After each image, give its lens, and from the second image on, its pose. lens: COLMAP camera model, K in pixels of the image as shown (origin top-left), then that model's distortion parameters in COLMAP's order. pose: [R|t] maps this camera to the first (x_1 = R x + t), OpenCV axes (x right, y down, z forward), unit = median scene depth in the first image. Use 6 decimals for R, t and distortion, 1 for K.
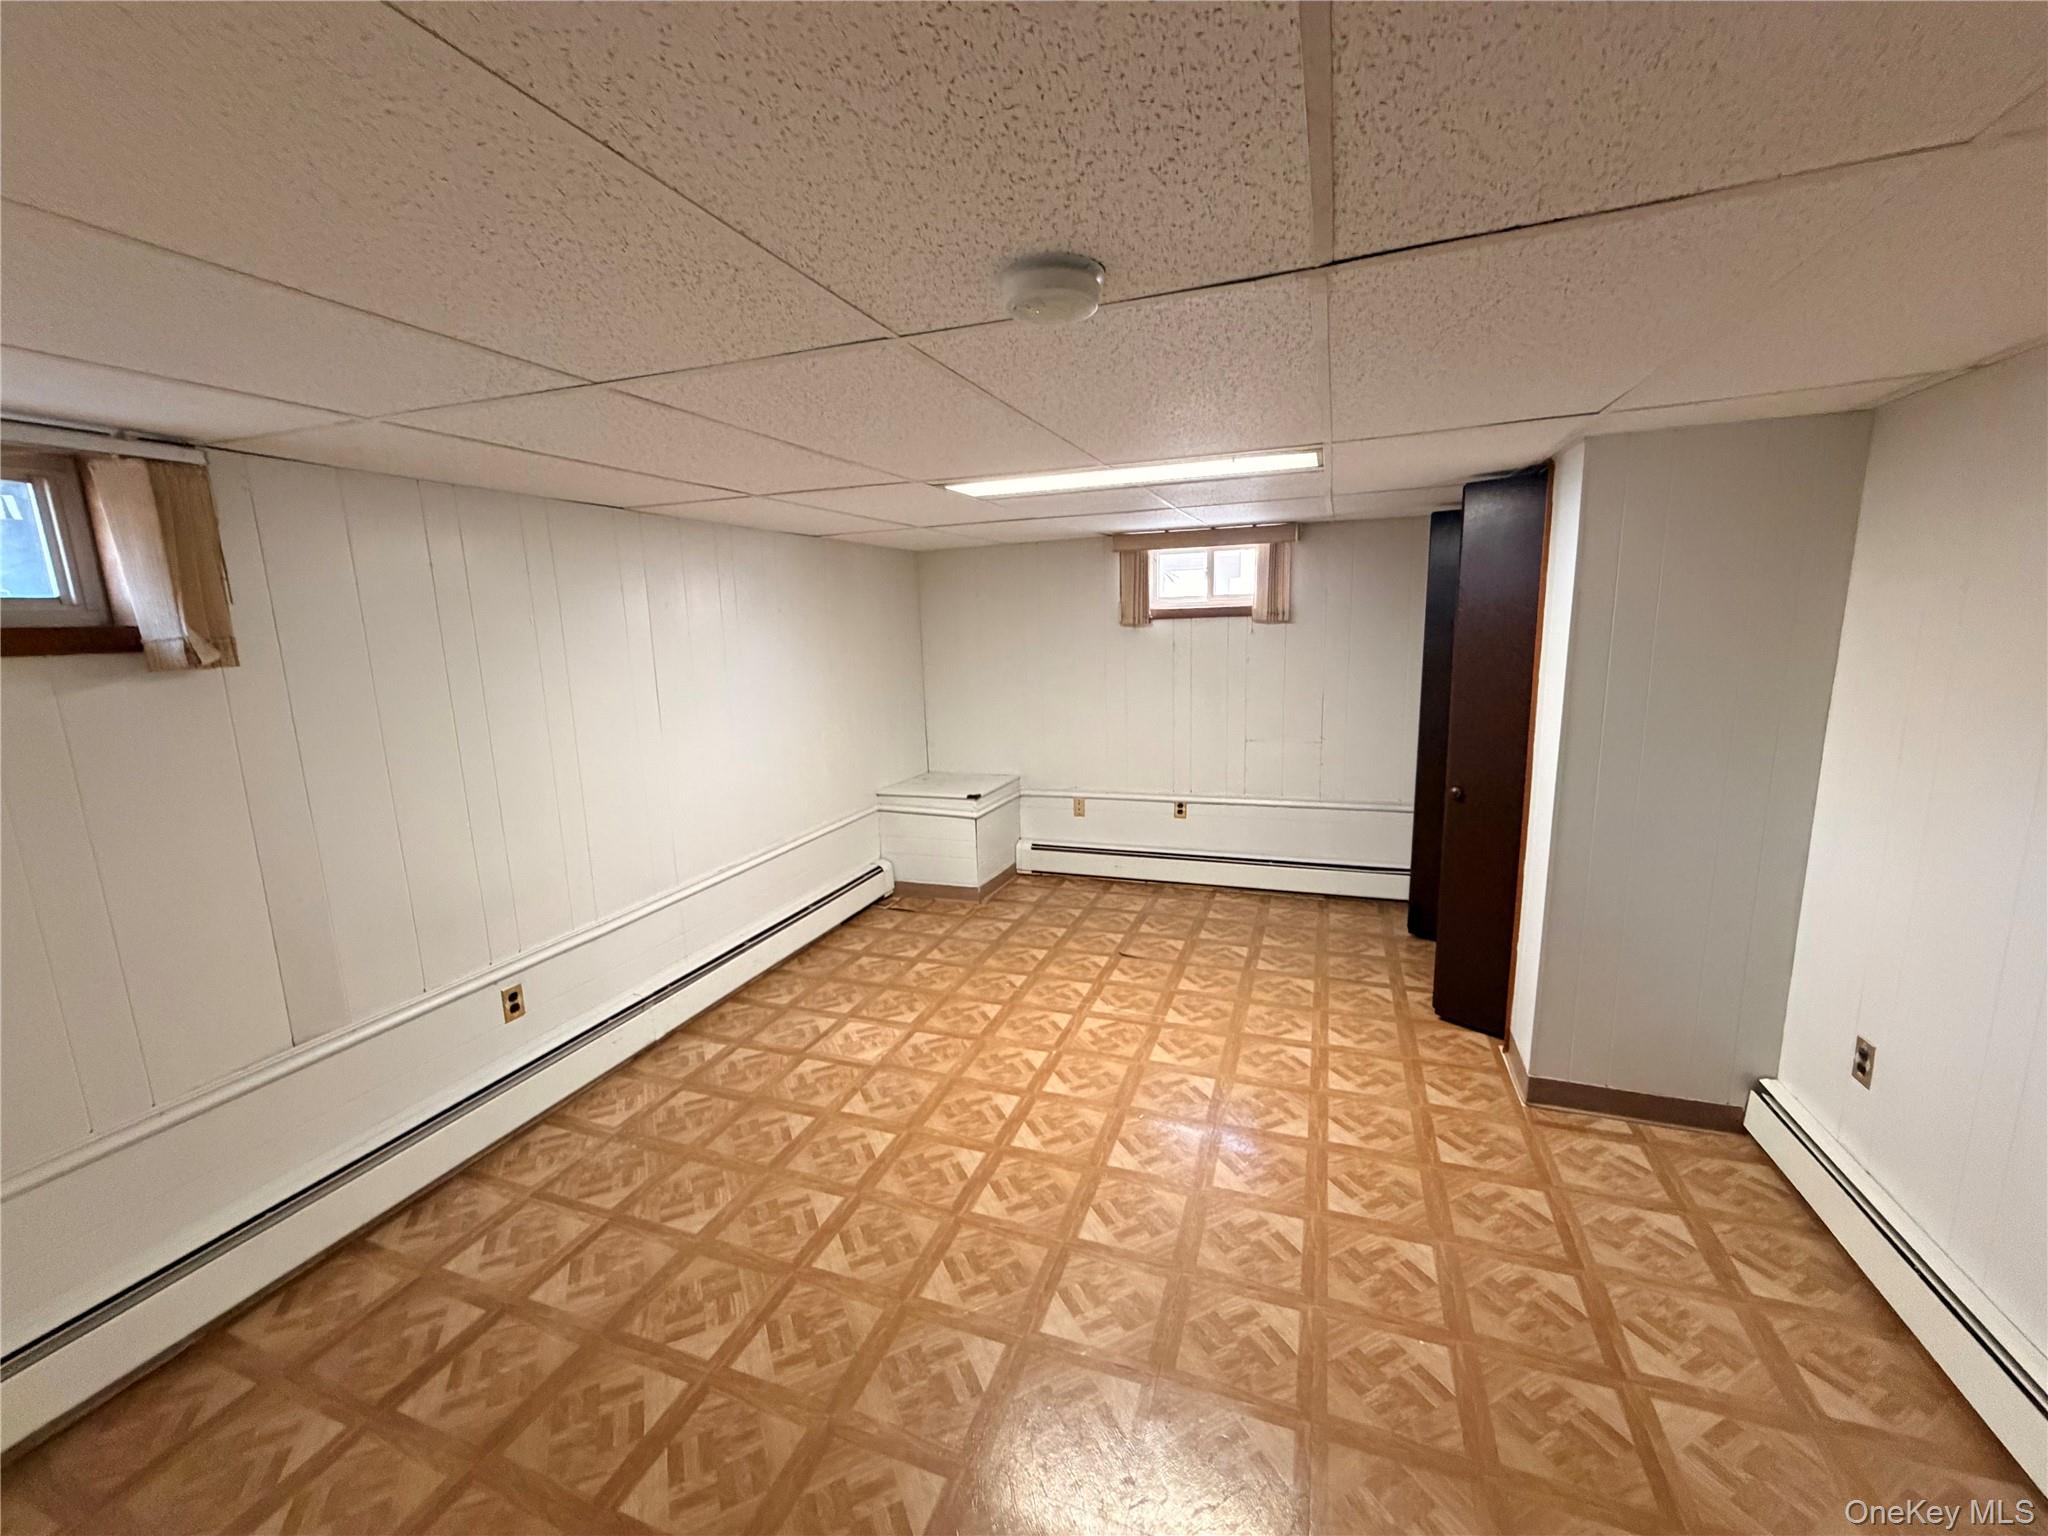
lens RADIAL K [[814.9, 0, 1023.5], [0, 814.9, 770.9], [0, 0, 1]] dist [0.001625, -0.000339]
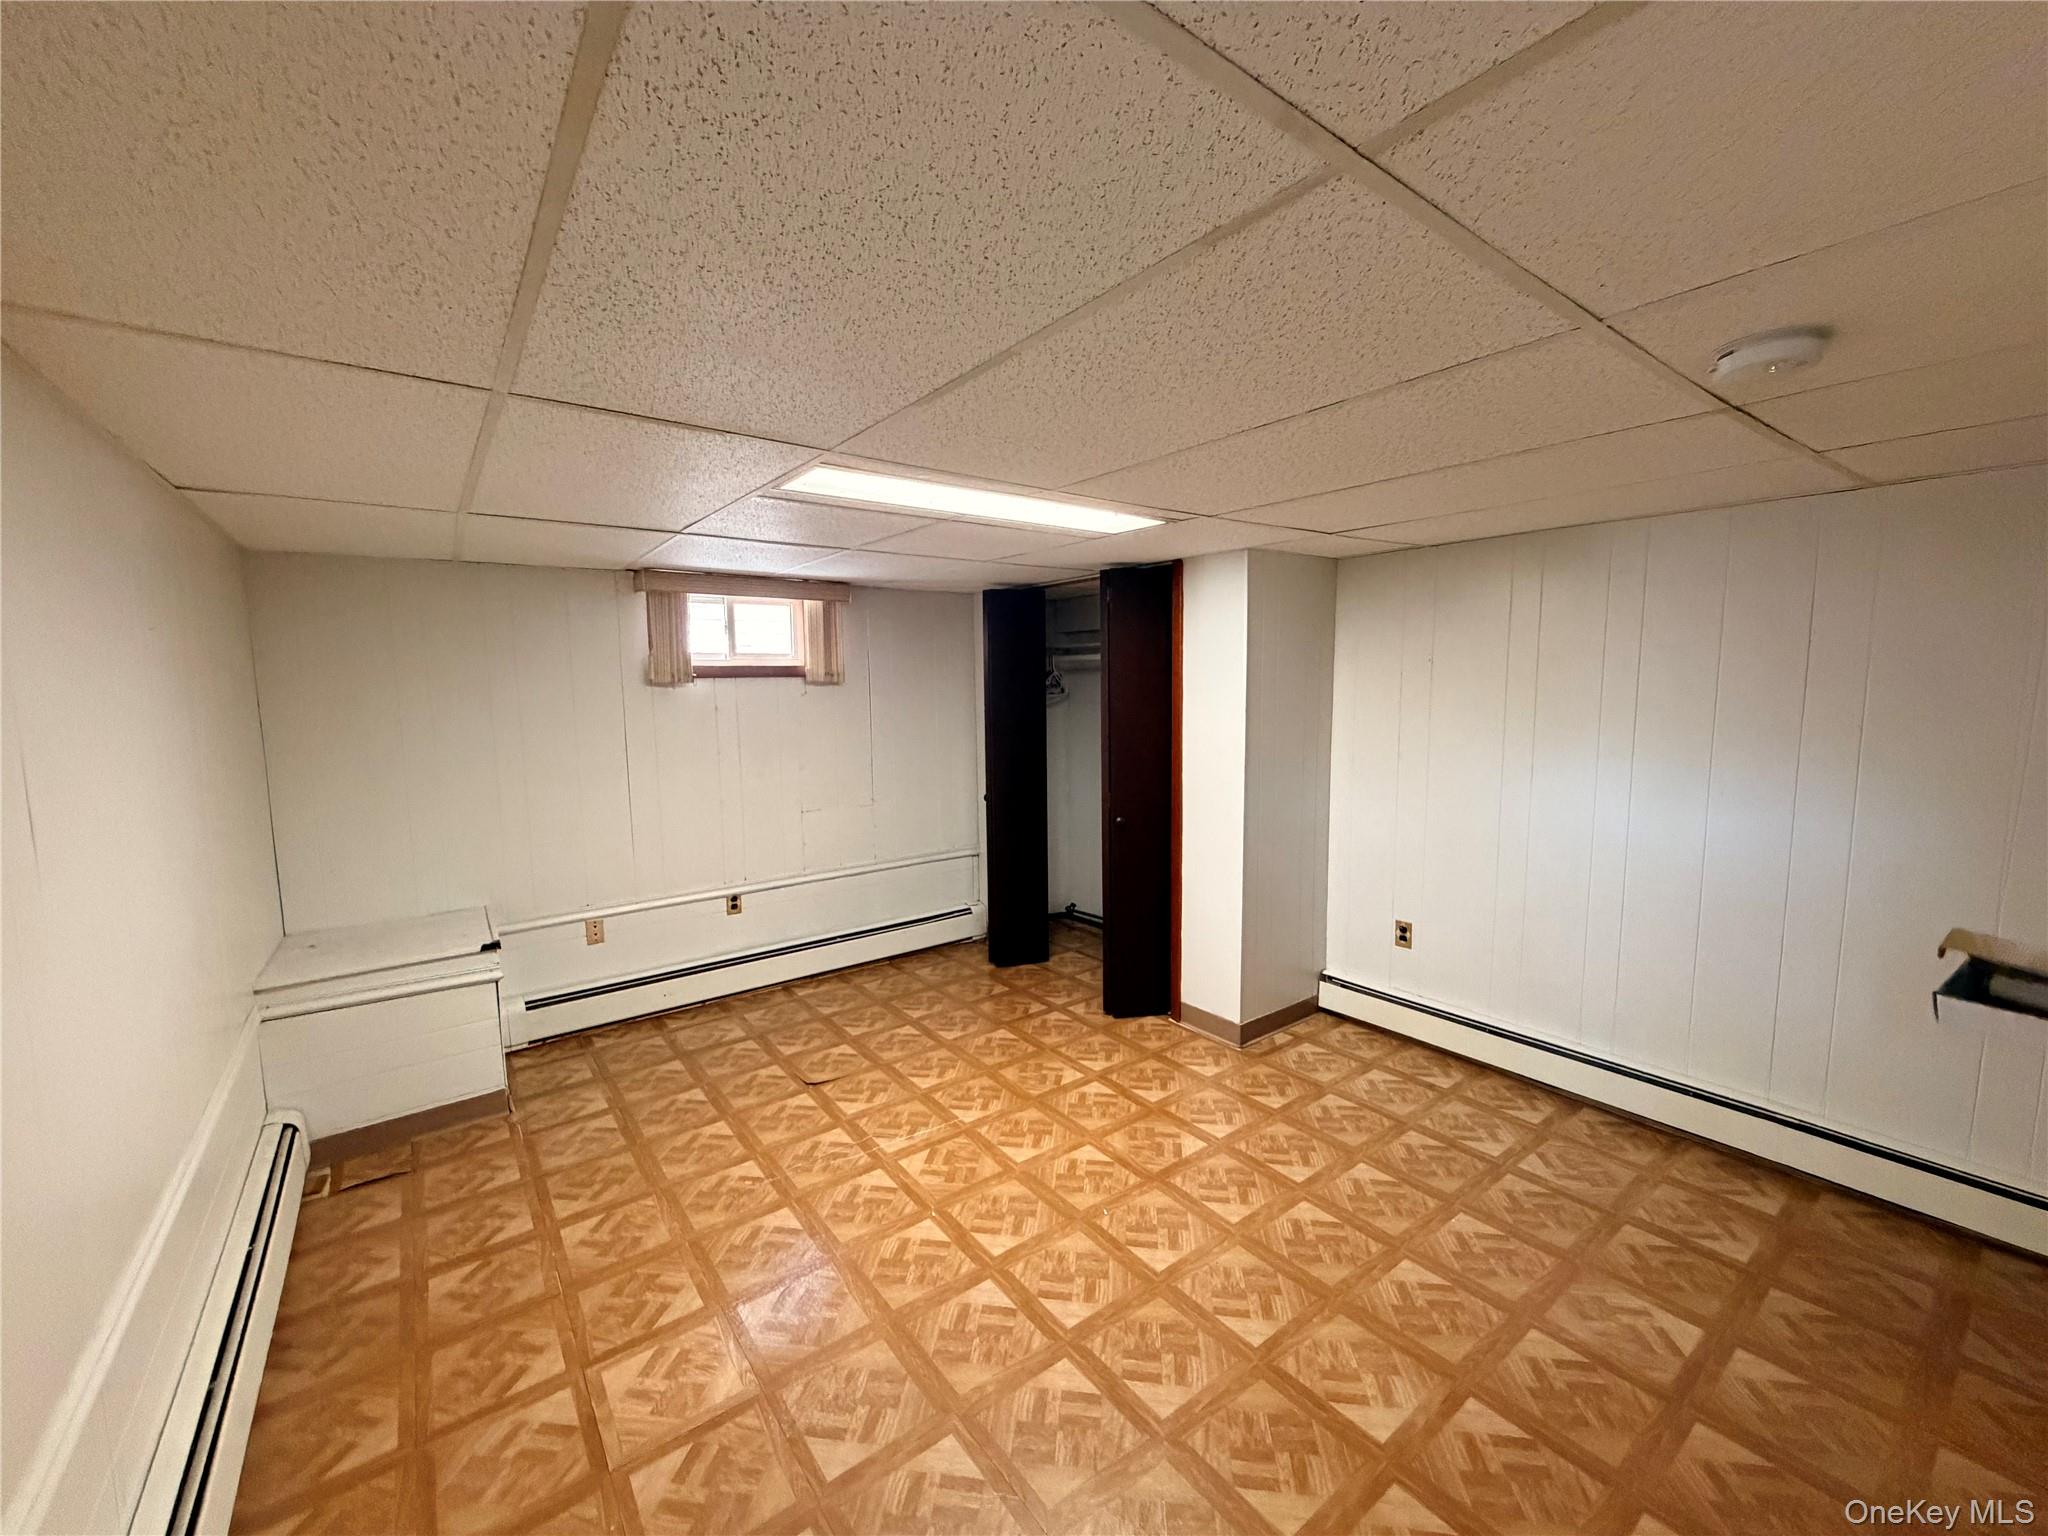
lens RADIAL K [[814.9, 0, 1011.3], [0, 814.9, 771.1], [0, 0, 1]] dist [0.001625, -0.000339]
pose [[0.547249, -0.066277, 0.834341, -0.461803], [0.148517, 0.988730, -0.018872, -0.039486], [-0.823687, 0.134241, 0.550925, 0.387958]]
